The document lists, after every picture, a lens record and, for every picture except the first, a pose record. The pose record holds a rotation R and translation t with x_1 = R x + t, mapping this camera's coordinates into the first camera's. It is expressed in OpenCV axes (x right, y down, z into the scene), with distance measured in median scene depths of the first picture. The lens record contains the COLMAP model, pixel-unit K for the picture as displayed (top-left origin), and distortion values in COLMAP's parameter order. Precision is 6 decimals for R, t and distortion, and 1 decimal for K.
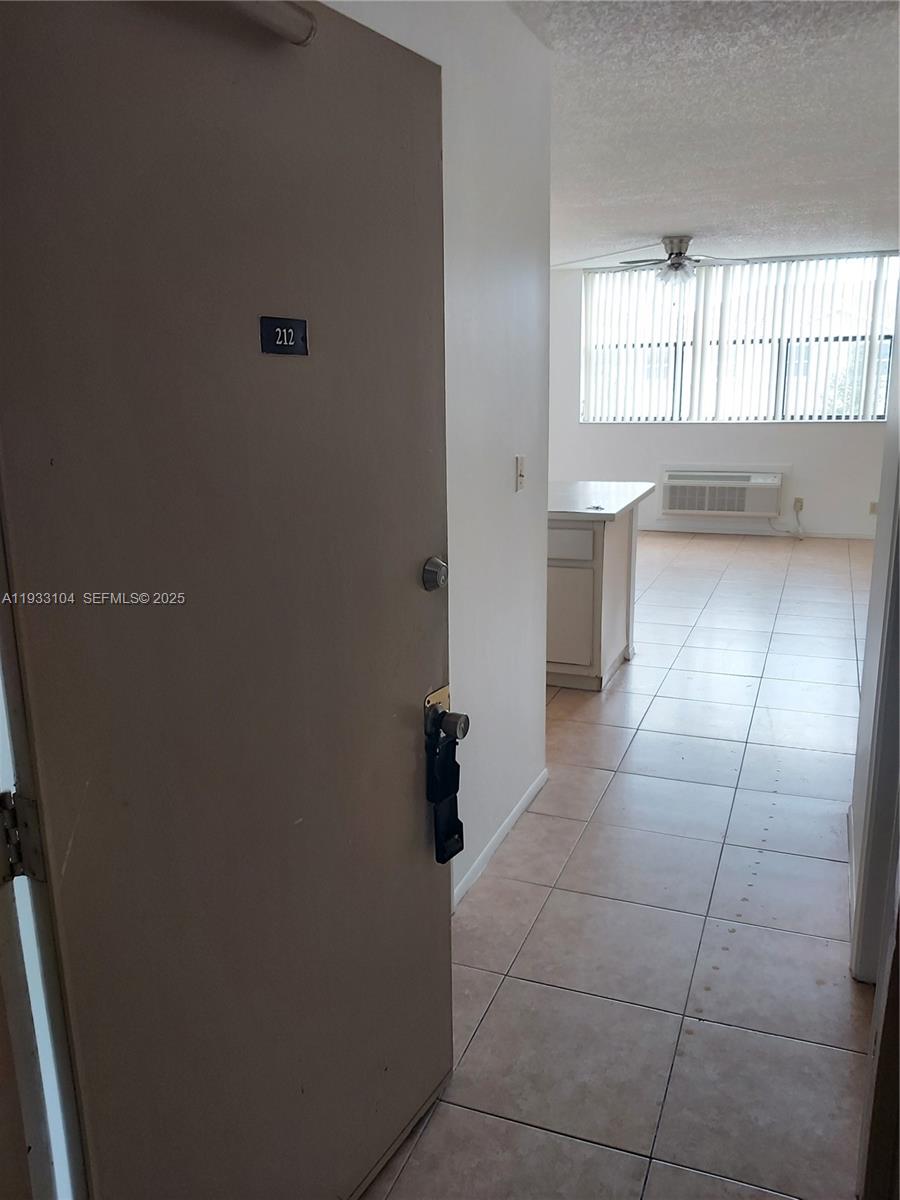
lens RADIAL K [[919.3, 0, 456.6], [0, 919.3, 606.3], [0, 0, 1]] dist [0.000108, -0.012456]
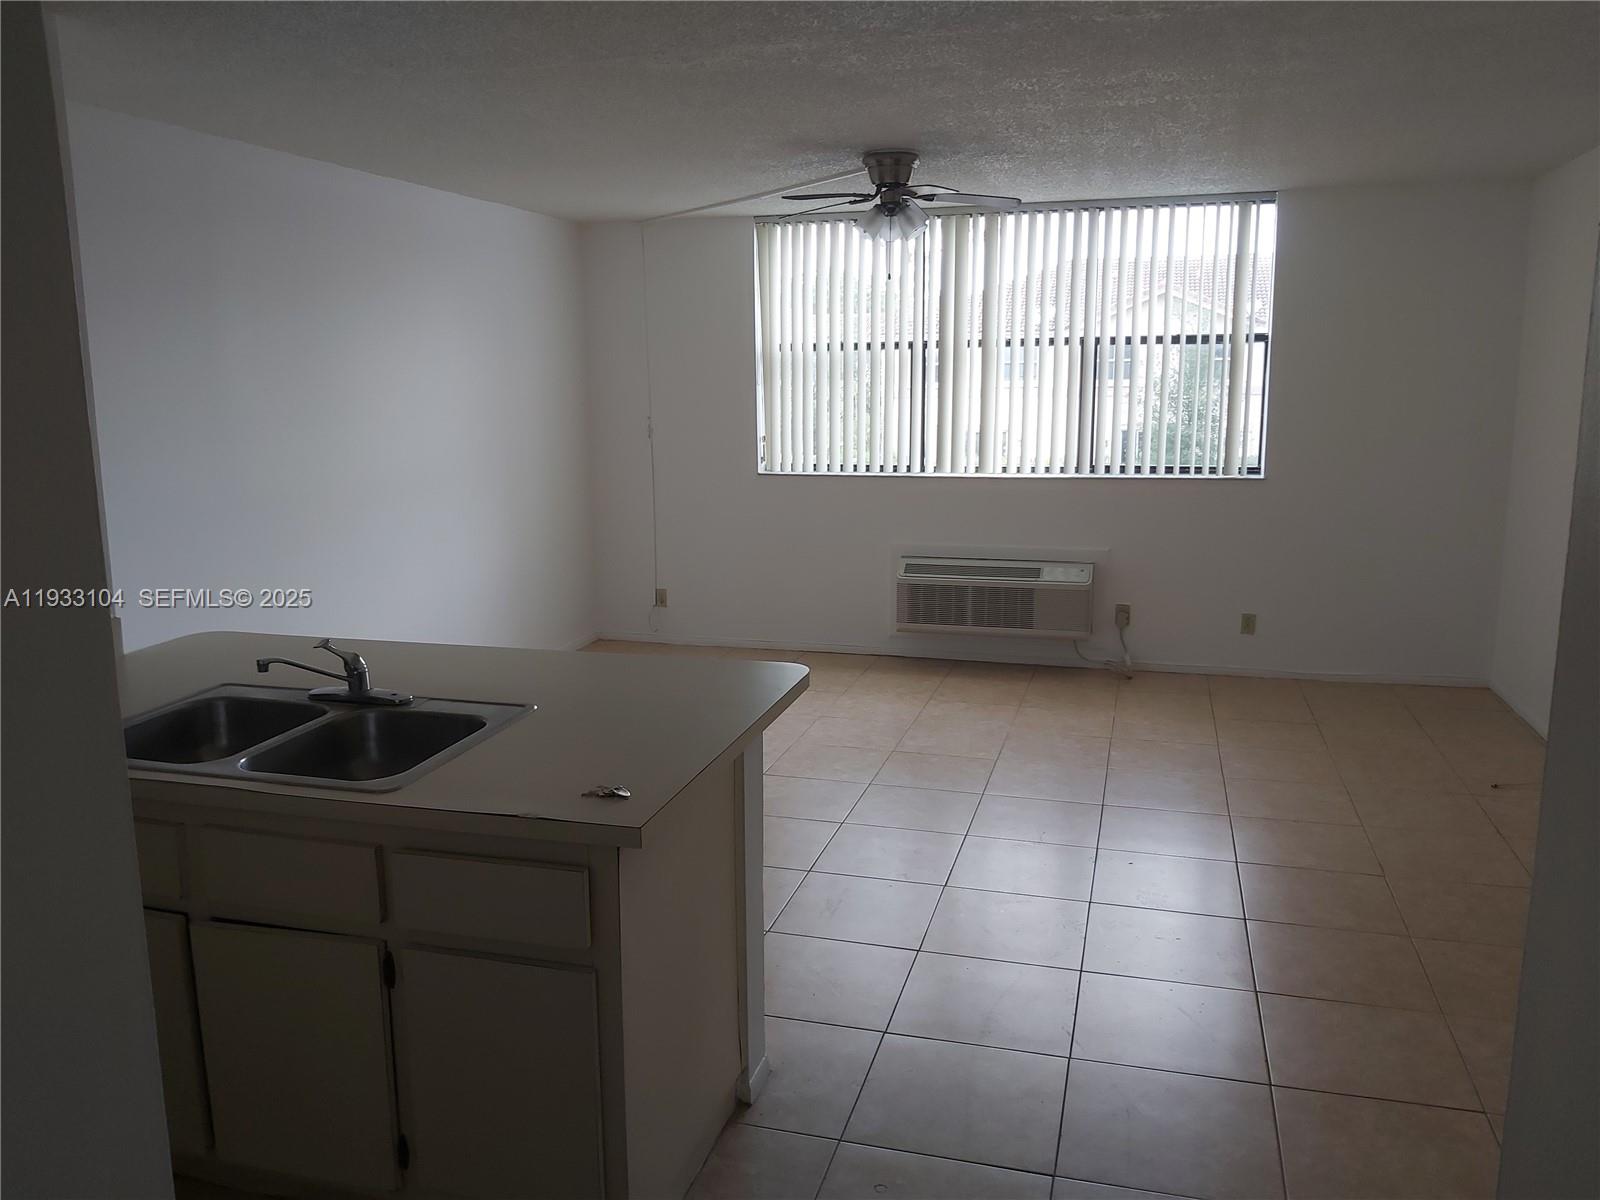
lens RADIAL K [[1225.8, 0, 795.2], [0, 1225.8, 594.3], [0, 0, 1]] dist [0.000108, -0.012456]
pose [[0.995384, -0.009610, 0.095489, 0.090331], [0.015999, 0.997667, -0.066365, -0.077020], [-0.094628, 0.067587, 0.993216, 0.244492]]
